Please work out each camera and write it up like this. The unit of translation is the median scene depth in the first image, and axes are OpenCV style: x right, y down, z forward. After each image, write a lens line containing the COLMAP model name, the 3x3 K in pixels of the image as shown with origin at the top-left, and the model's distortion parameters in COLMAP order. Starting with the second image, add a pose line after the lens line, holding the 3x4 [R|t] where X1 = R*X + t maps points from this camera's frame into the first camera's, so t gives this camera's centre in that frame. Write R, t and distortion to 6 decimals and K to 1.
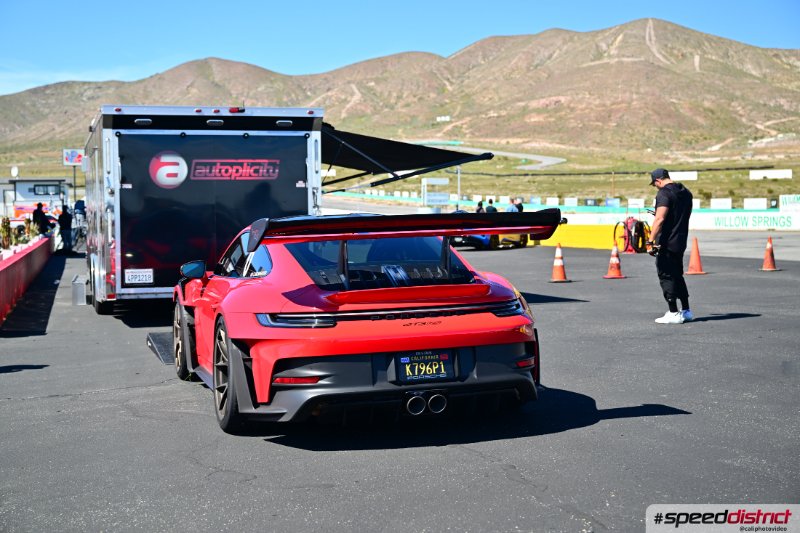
lens RADIAL K [[1340.0, 0, 400.1], [0, 1340.0, 265.2], [0, 0, 1]] dist [-0.007085, 0.000000]
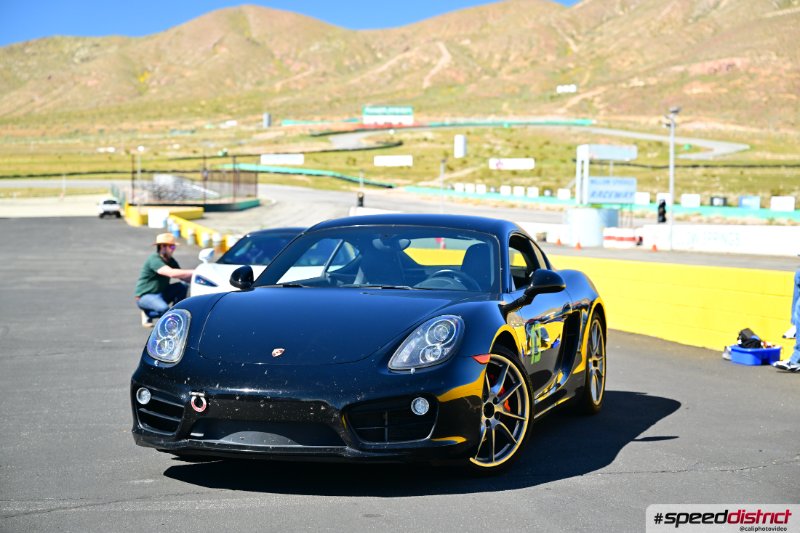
lens RADIAL K [[1634.2, 0, 401.2], [0, 1634.2, 267.8], [0, 0, 1]] dist [0.029132, 0.000000]
pose [[0.998201, 0.015368, -0.057959, -0.003195], [-0.015947, 0.999827, -0.009551, -0.004548], [0.057802, 0.010458, 0.998273, 0.121268]]
